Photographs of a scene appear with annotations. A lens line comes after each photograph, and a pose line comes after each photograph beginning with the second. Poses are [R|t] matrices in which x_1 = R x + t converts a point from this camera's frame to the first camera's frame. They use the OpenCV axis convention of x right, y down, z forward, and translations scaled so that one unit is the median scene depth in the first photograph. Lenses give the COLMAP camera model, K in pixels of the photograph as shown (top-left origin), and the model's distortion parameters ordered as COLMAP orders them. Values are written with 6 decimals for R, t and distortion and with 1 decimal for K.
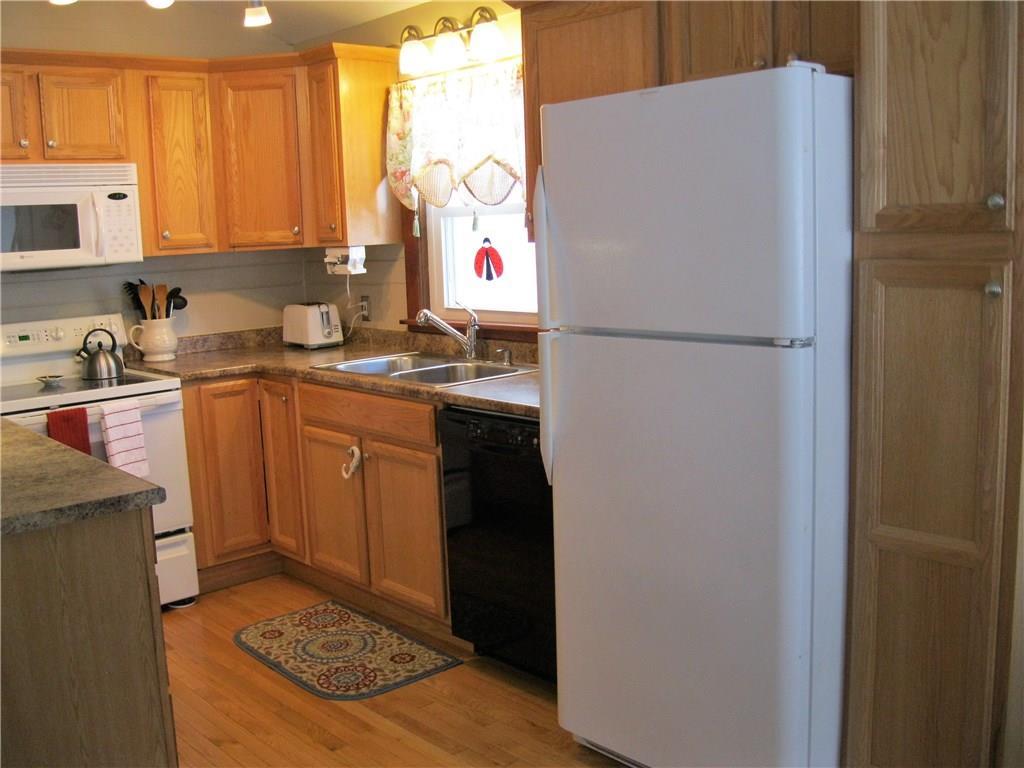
lens RADIAL K [[1026.2, 0, 506.6], [0, 1026.2, 374.1], [0, 0, 1]] dist [-0.104731, 0.000000]
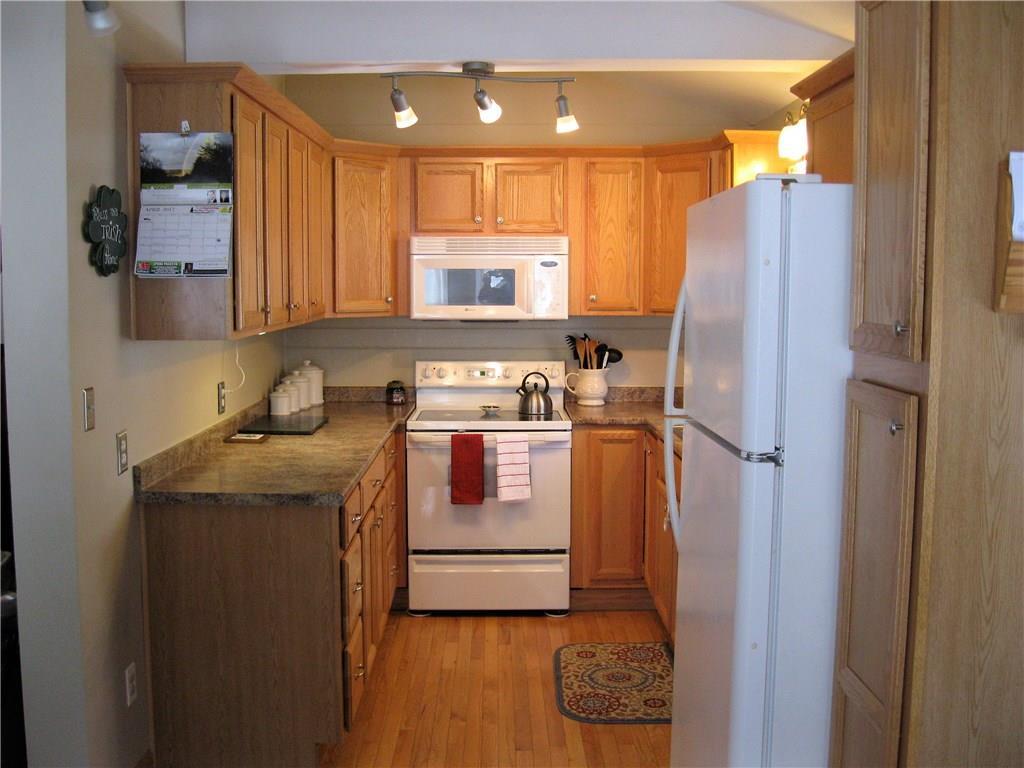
lens RADIAL K [[1026.2, 0, 503.7], [0, 1026.2, 385.0], [0, 0, 1]] dist [-0.104731, 0.000000]
pose [[0.758842, 0.103554, -0.642990, 0.367431], [-0.125677, 0.992005, 0.011442, -0.040579], [0.639034, 0.072126, 0.765790, 0.041590]]
